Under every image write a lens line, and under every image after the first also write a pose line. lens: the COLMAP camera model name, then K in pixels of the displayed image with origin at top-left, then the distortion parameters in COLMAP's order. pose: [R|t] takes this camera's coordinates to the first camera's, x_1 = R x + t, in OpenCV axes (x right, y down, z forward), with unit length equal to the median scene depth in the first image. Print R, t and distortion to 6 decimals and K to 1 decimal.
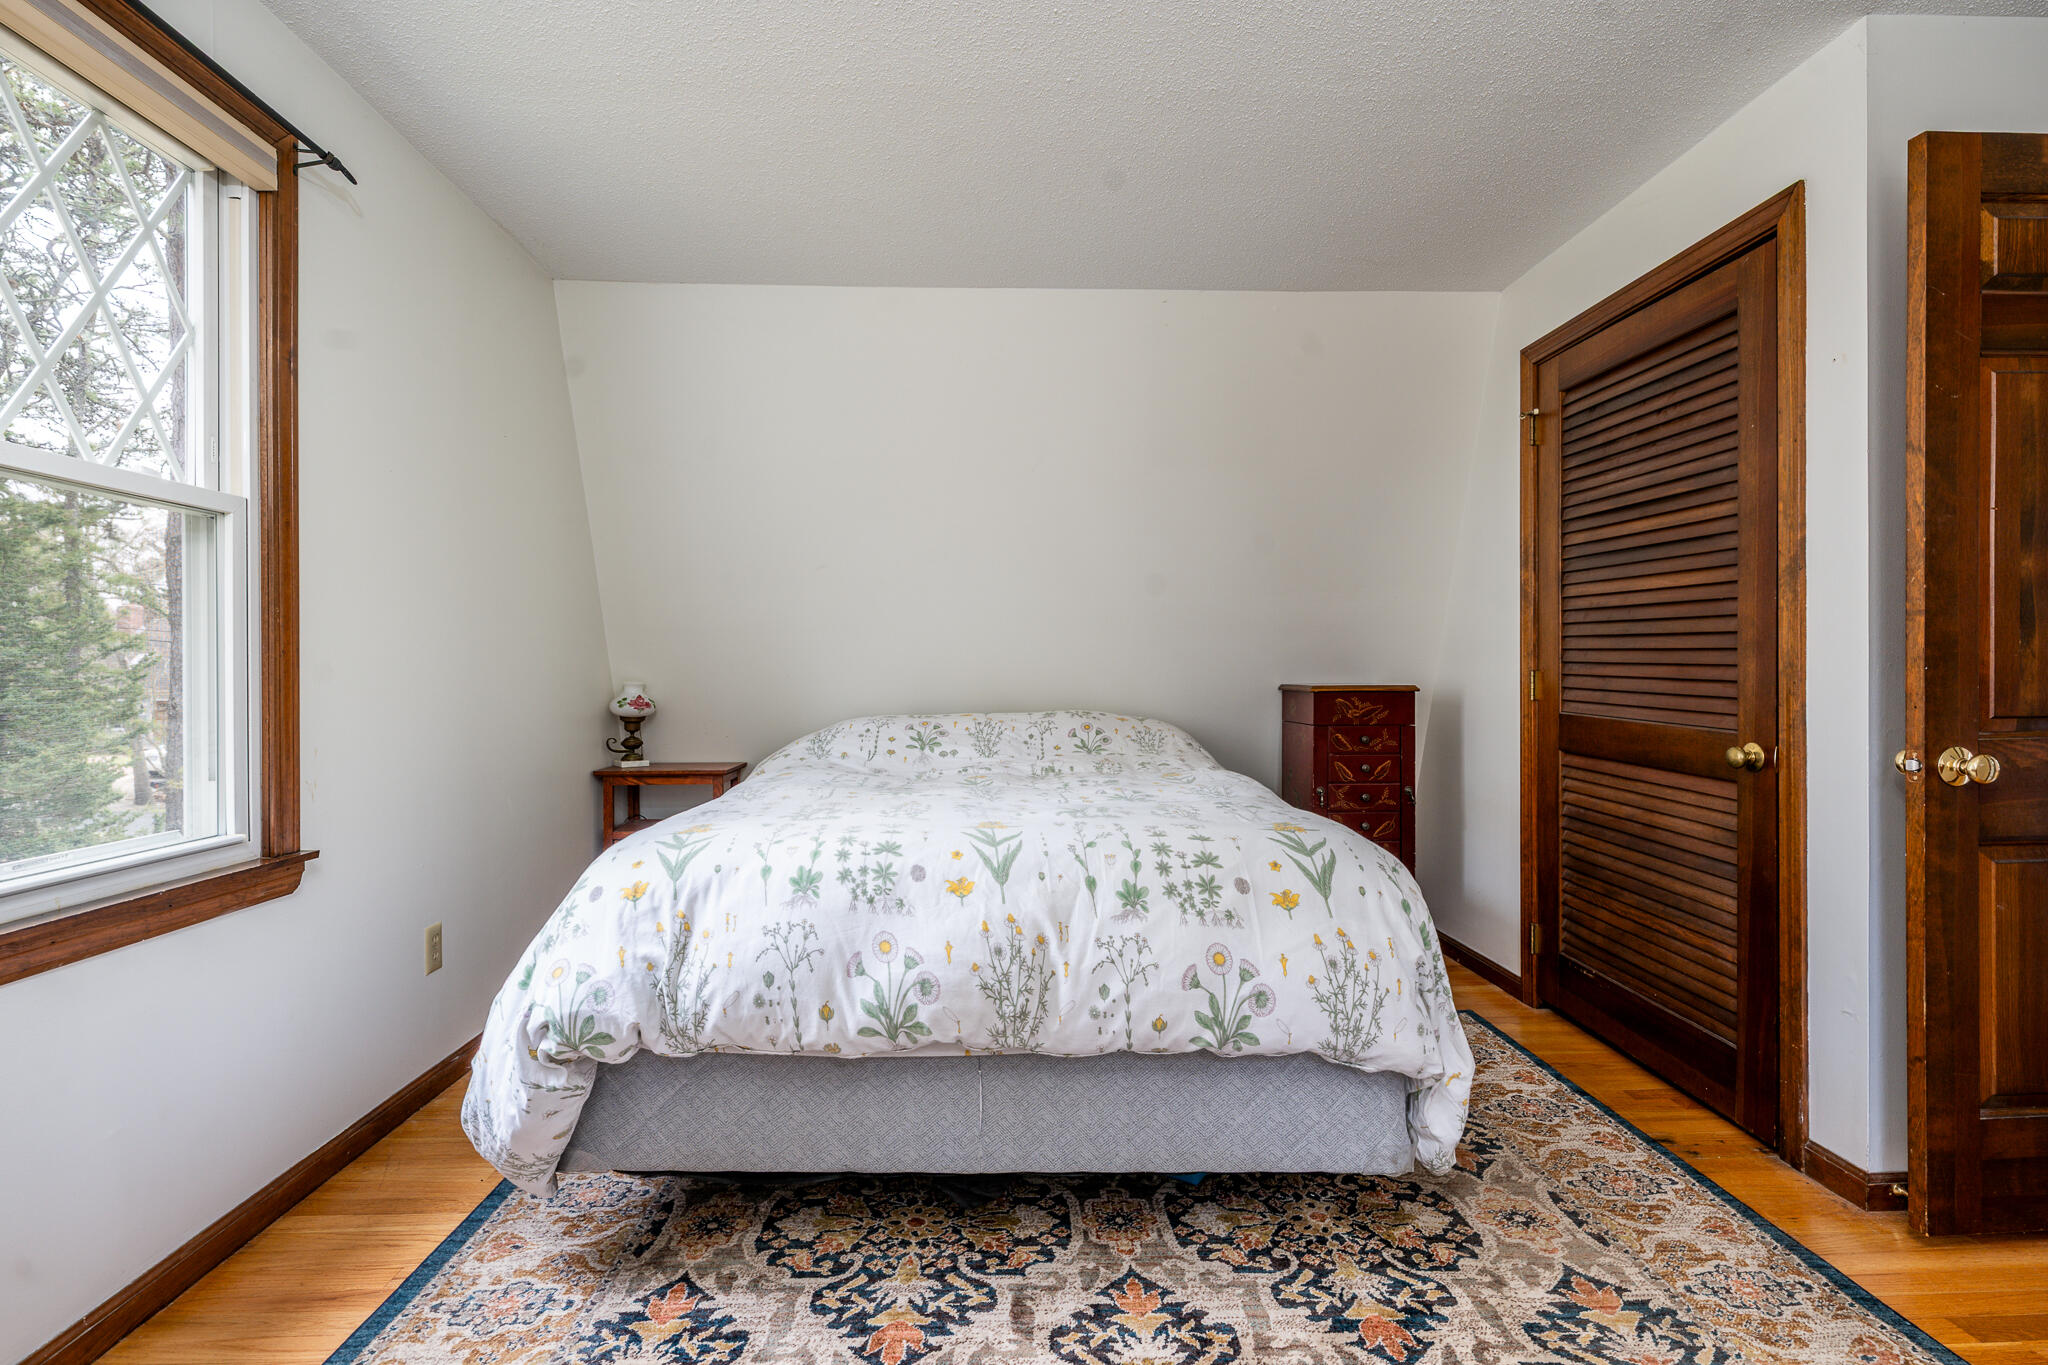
lens RADIAL K [[971.0, 0, 1021.9], [0, 971.0, 684.6], [0, 0, 1]] dist [-0.001058, -0.000380]
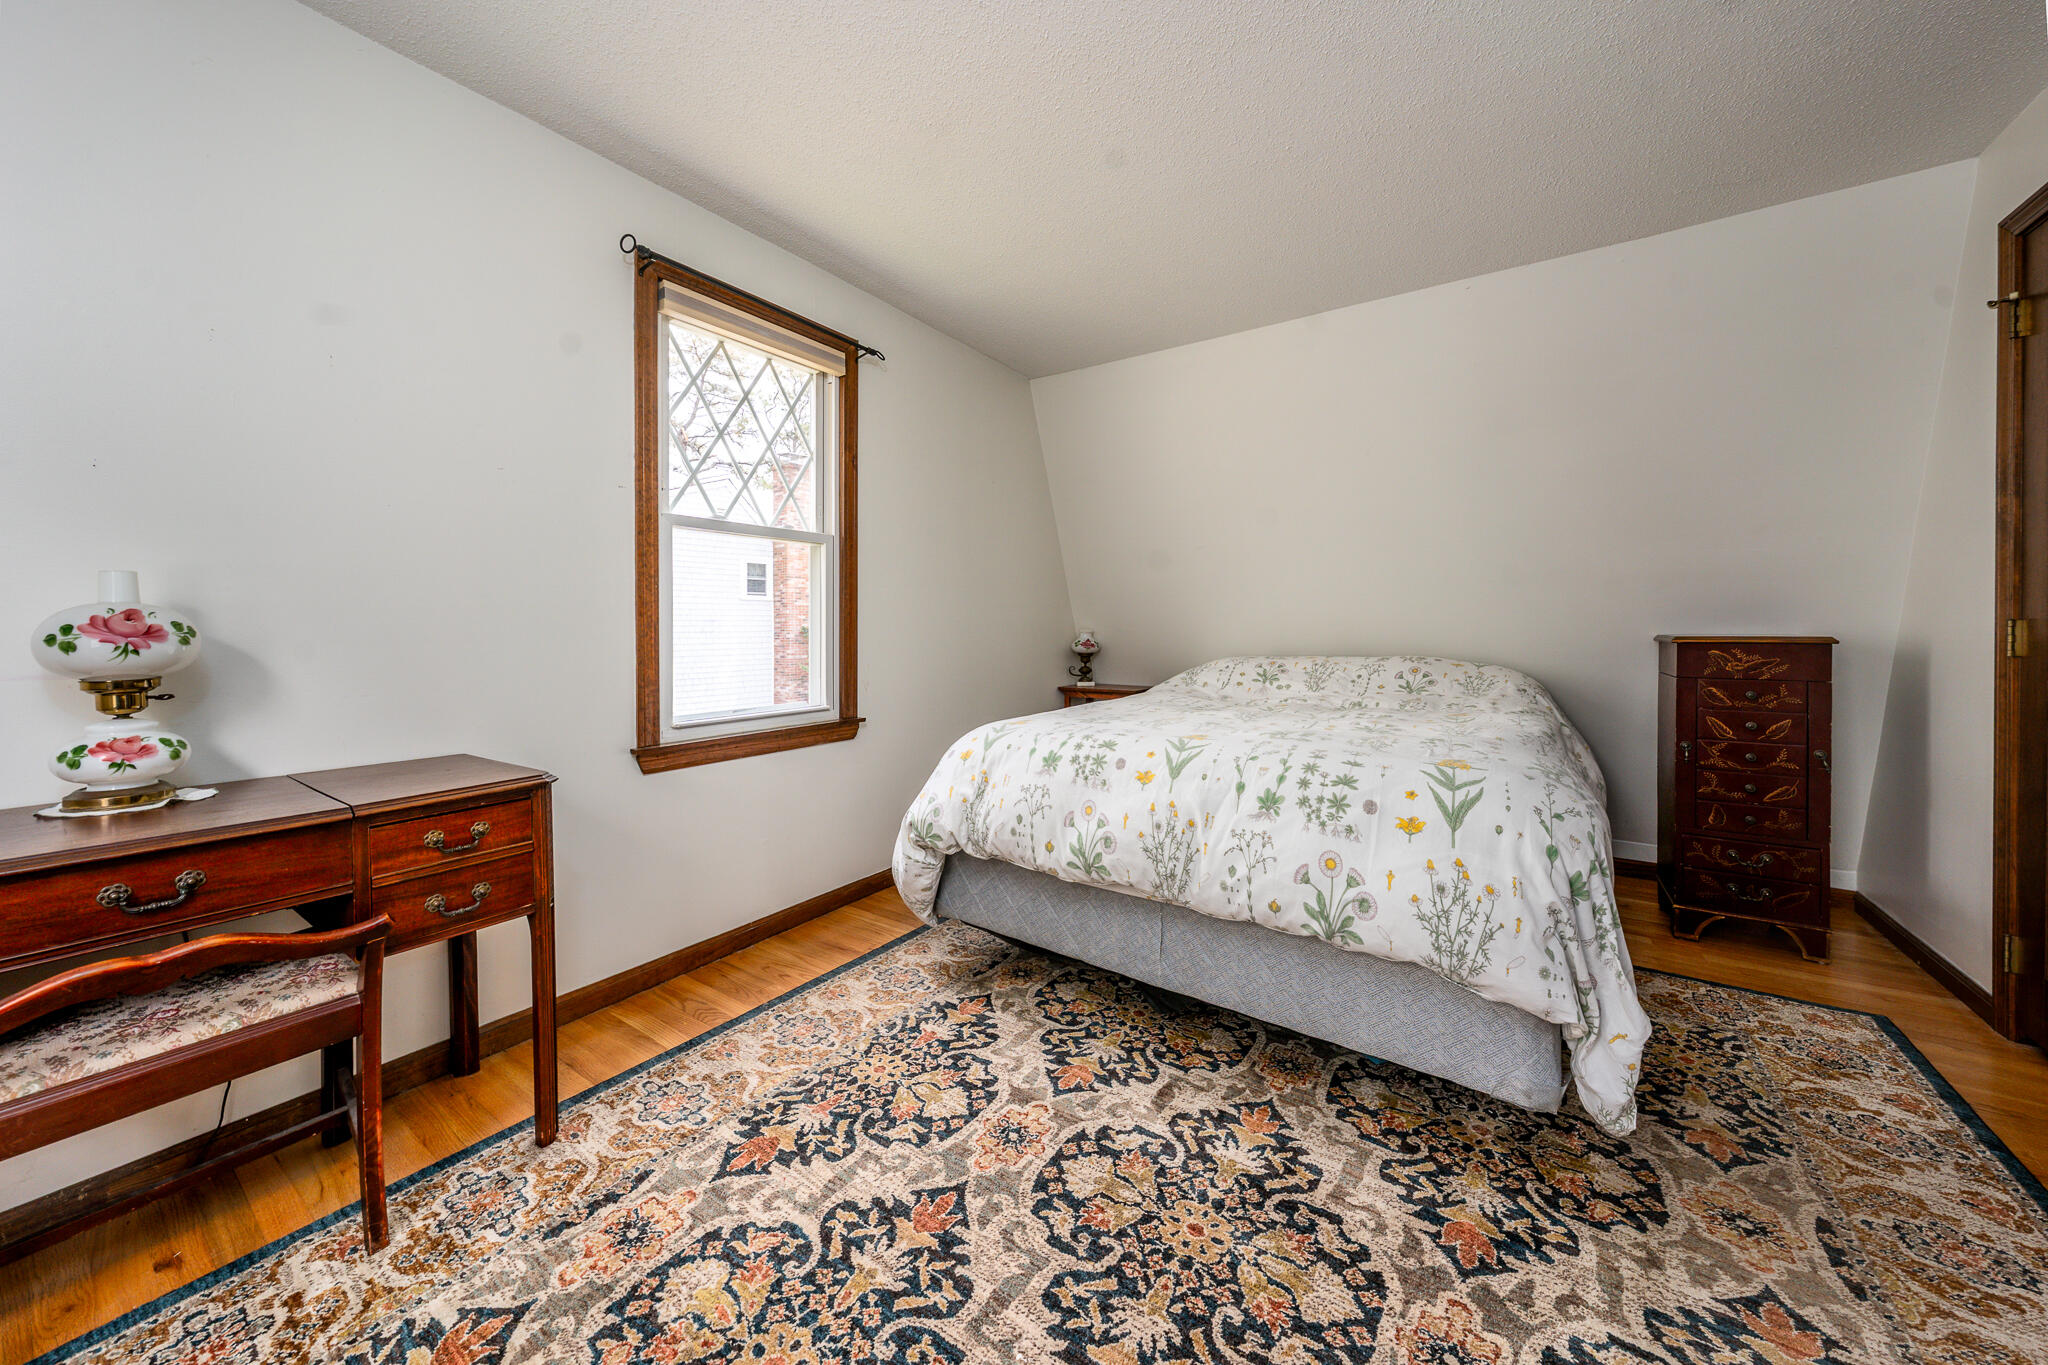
lens RADIAL K [[718.0, 0, 1012.4], [0, 718.0, 633.3], [0, 0, 1]] dist [-0.007626, 0.000423]
pose [[0.798240, 0.006136, -0.602308, 0.399263], [-0.006185, 0.999979, 0.001990, 0.001612], [0.602307, 0.002136, 0.798261, 0.064058]]
